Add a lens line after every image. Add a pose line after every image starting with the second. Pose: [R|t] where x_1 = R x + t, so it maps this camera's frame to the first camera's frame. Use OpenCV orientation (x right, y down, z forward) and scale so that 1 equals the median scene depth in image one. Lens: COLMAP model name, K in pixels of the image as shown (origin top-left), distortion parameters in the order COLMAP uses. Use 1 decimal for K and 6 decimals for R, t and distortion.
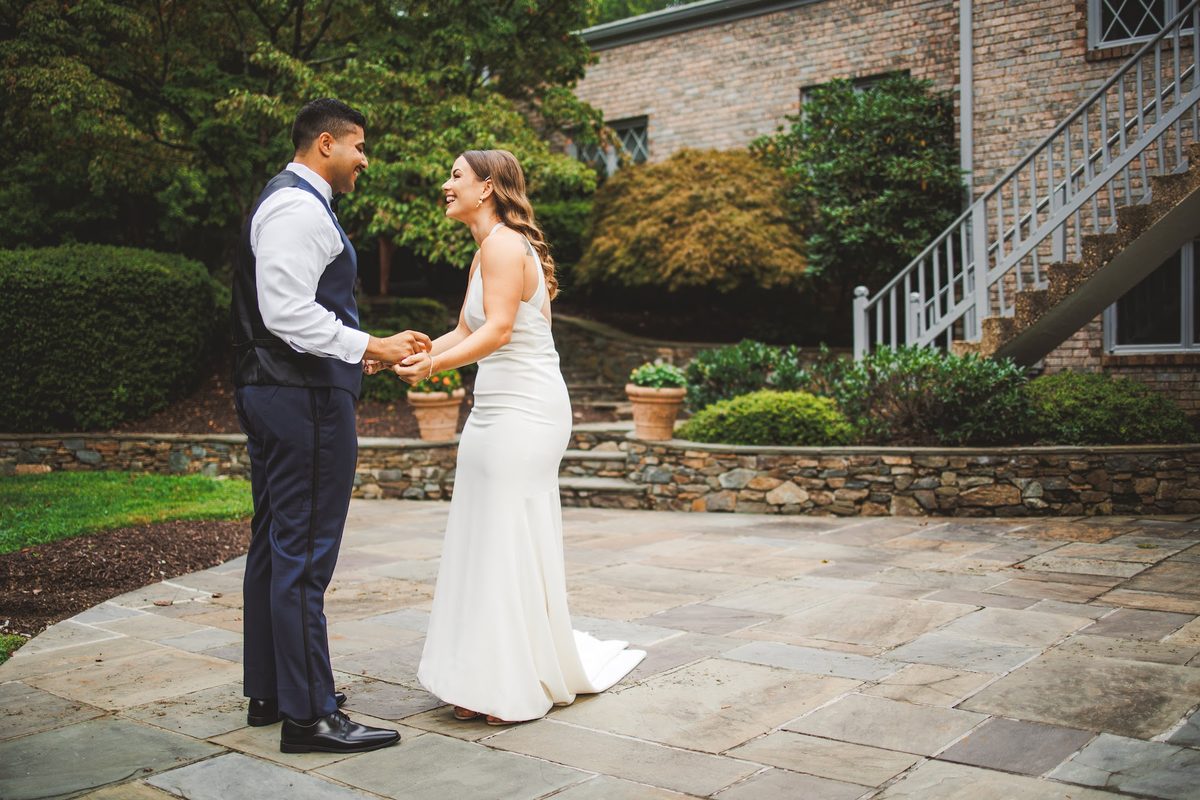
lens RADIAL K [[1404.0, 0, 600.0], [0, 1404.0, 400.0], [0, 0, 1]] dist [-0.031610, 0.029352]
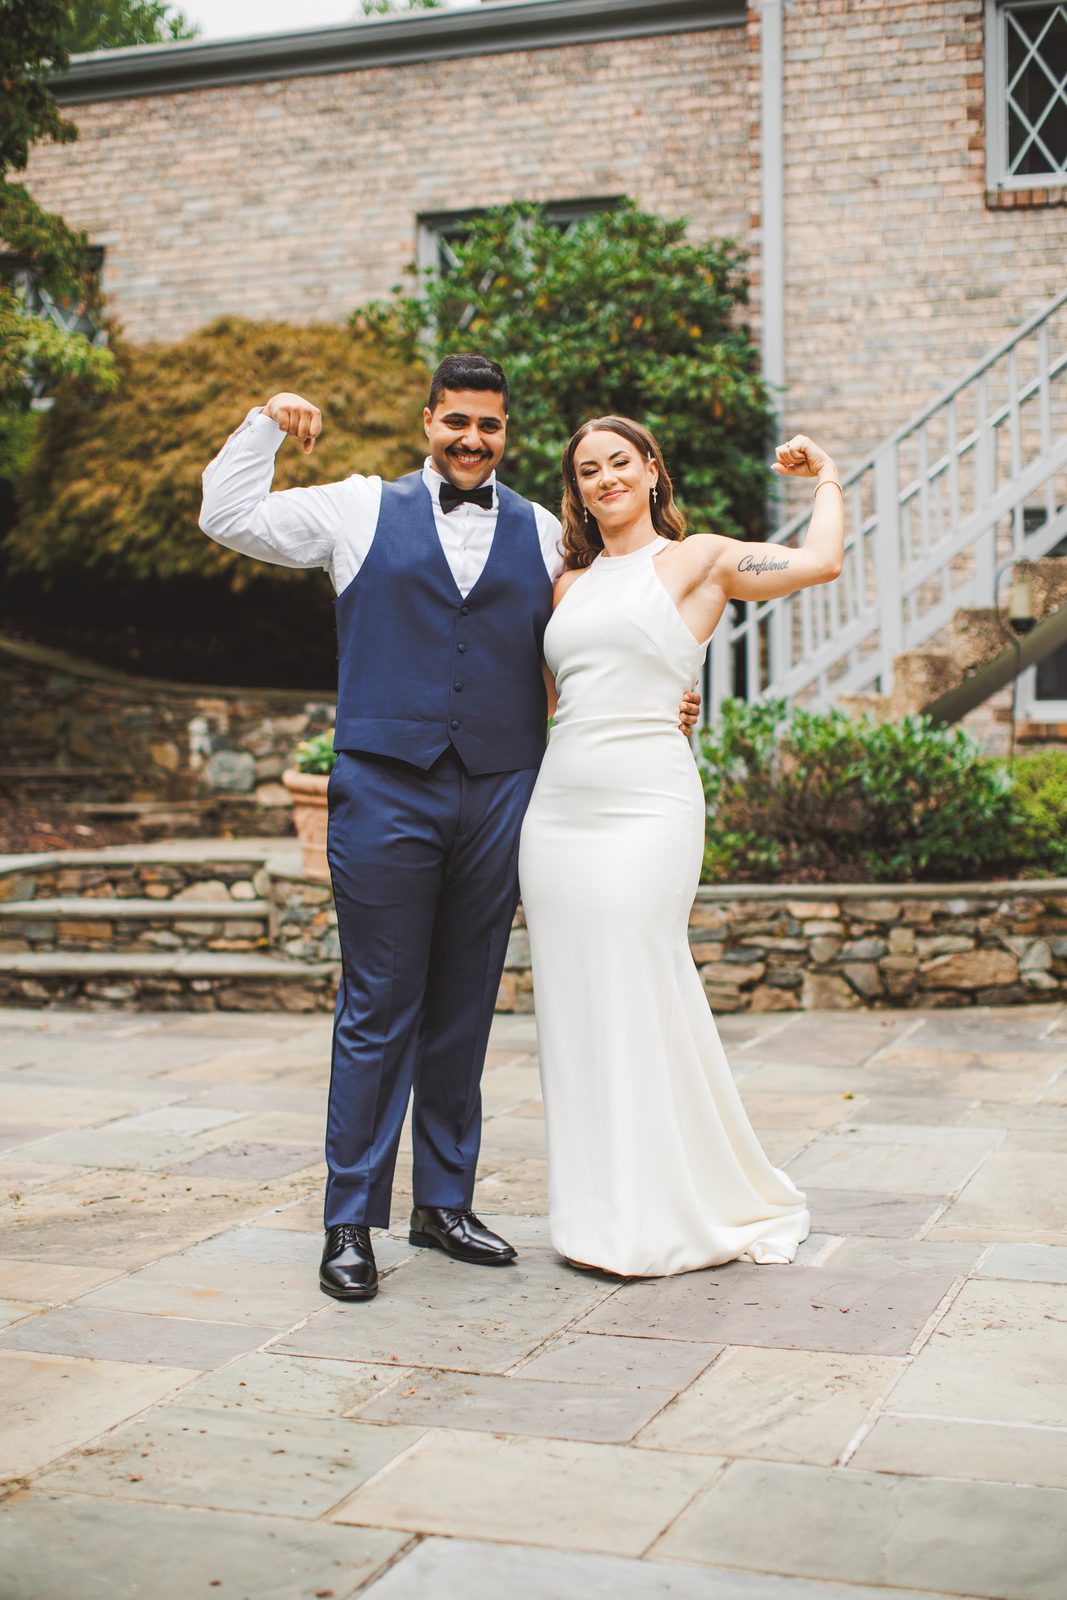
lens RADIAL K [[2675.2, 0, 533.5], [0, 2675.2, 800.0], [0, 0, 1]] dist [-0.123324, 0.172711]
pose [[0.940246, -0.003038, 0.340482, -0.190040], [0.002315, 0.999994, 0.002530, -0.002342], [-0.340488, -0.001591, 0.940248, 0.037924]]
